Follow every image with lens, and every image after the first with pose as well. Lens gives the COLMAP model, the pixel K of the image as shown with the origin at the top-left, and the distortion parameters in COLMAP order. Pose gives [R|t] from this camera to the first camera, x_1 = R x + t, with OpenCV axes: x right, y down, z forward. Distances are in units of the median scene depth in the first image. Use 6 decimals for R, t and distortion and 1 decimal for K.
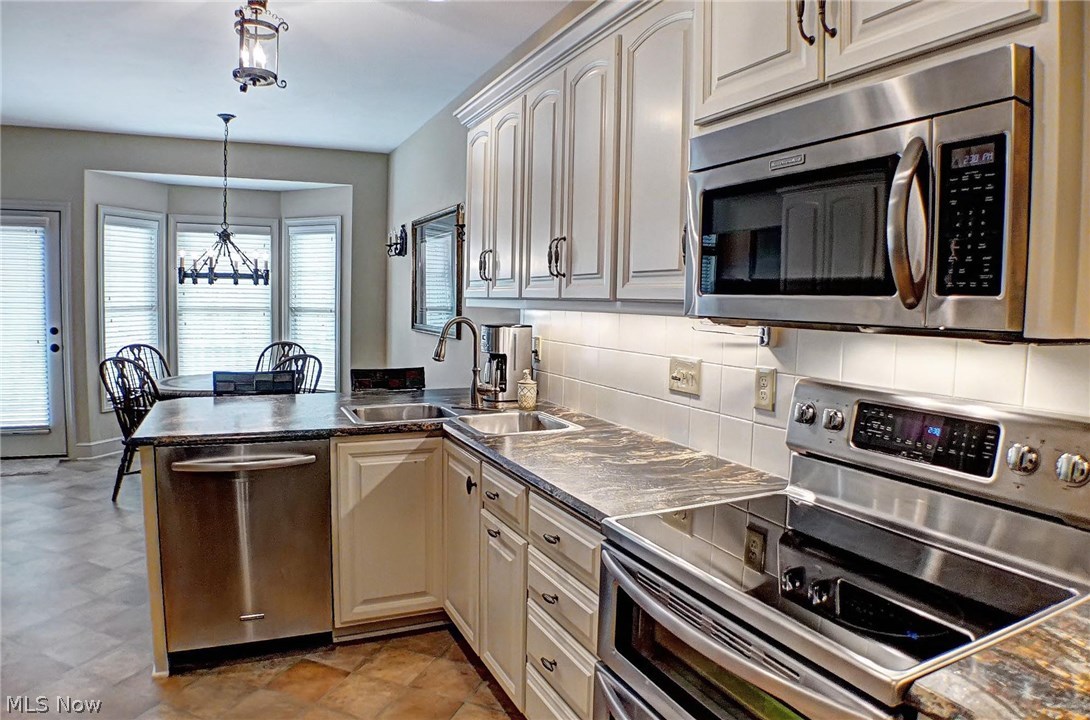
lens RADIAL K [[668.7, 0, 546.4], [0, 668.7, 362.0], [0, 0, 1]] dist [-0.114344, 0.001855]
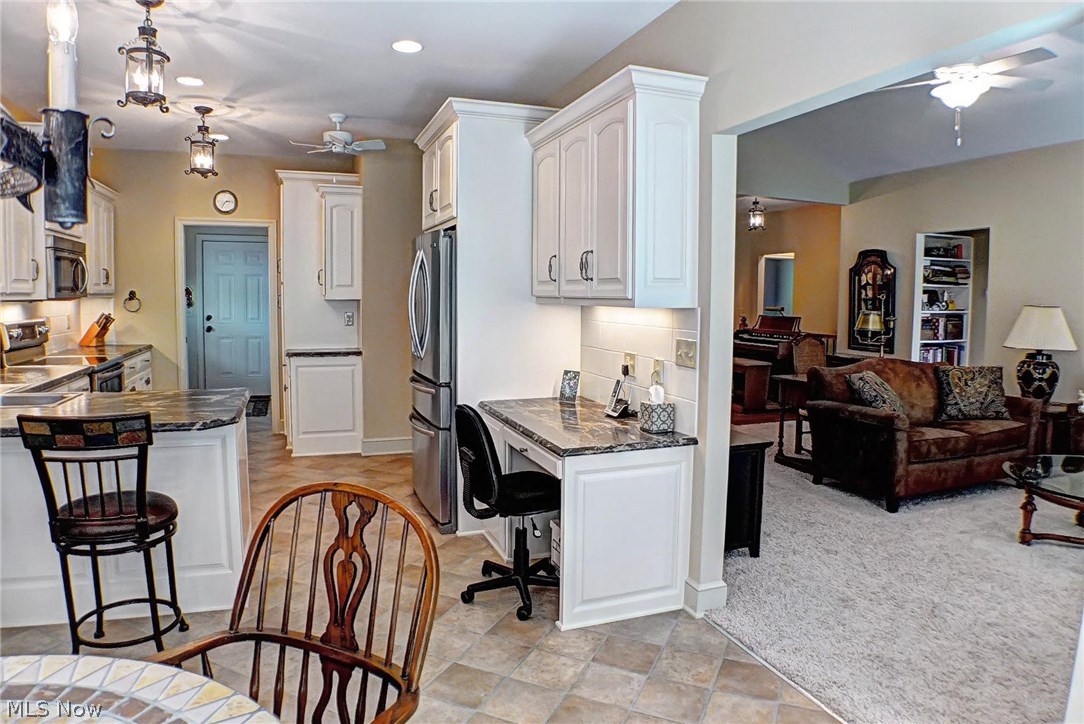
lens RADIAL K [[651.7, 0, 535.4], [0, 651.7, 356.2], [0, 0, 1]] dist [-0.143785, 0.038488]
pose [[-0.994290, -0.041759, 0.098197, -1.473536], [-0.023554, 0.983437, 0.179716, -0.238756], [-0.104076, 0.176377, -0.978805, 2.368157]]
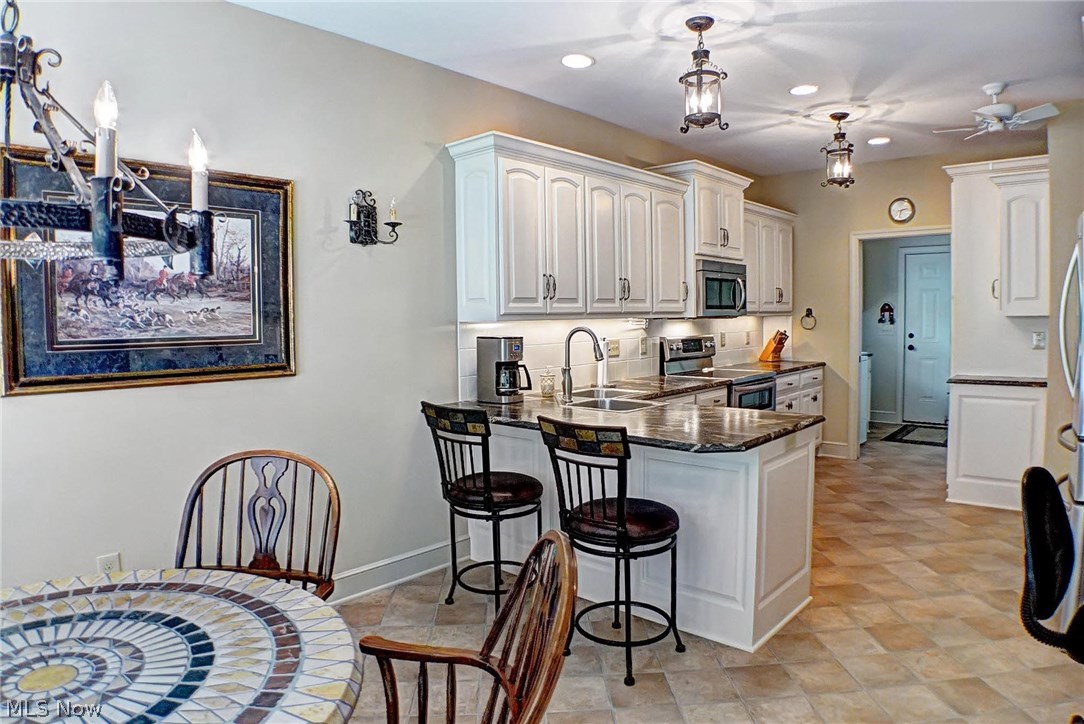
lens RADIAL K [[666.7, 0, 572.3], [0, 666.7, 358.0], [0, 0, 1]] dist [-0.127000, 0.036759]
pose [[-0.394245, -0.070903, 0.916266, -1.715725], [0.088302, 0.989484, 0.114563, -0.204130], [-0.914753, 0.126074, -0.383838, 1.980834]]
